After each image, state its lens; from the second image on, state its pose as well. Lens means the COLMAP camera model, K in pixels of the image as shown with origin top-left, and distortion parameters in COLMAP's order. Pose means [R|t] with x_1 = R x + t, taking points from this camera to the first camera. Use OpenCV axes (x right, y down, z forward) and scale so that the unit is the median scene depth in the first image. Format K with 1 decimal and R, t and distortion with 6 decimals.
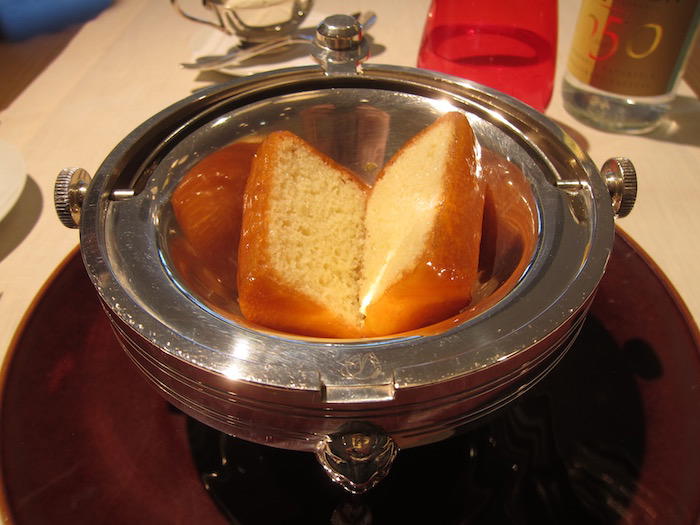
lens RADIAL K [[634.9, 0, 350.0], [0, 634.9, 262.5], [0, 0, 1]] dist [-0.084047, 0.007637]
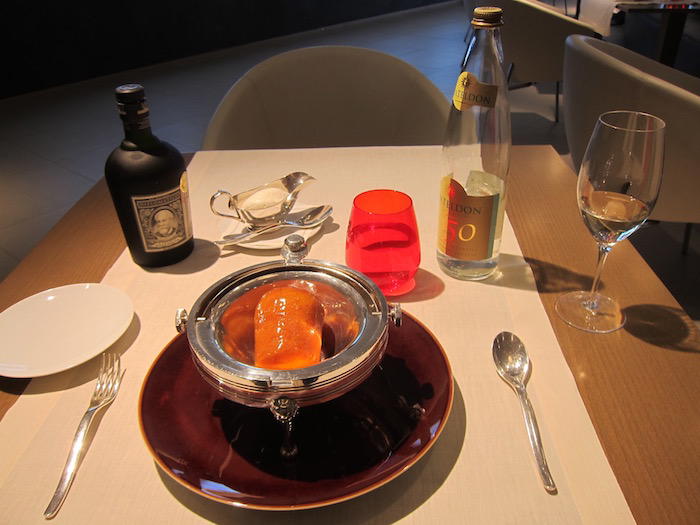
lens RADIAL K [[634.9, 0, 350.0], [0, 634.9, 262.5], [0, 0, 1]] dist [-0.084047, 0.007637]
pose [[0.999774, -0.011630, -0.017772, 0.144650], [0.008062, 0.981936, -0.189044, 0.076377], [0.019649, 0.188858, 0.981808, -0.767726]]
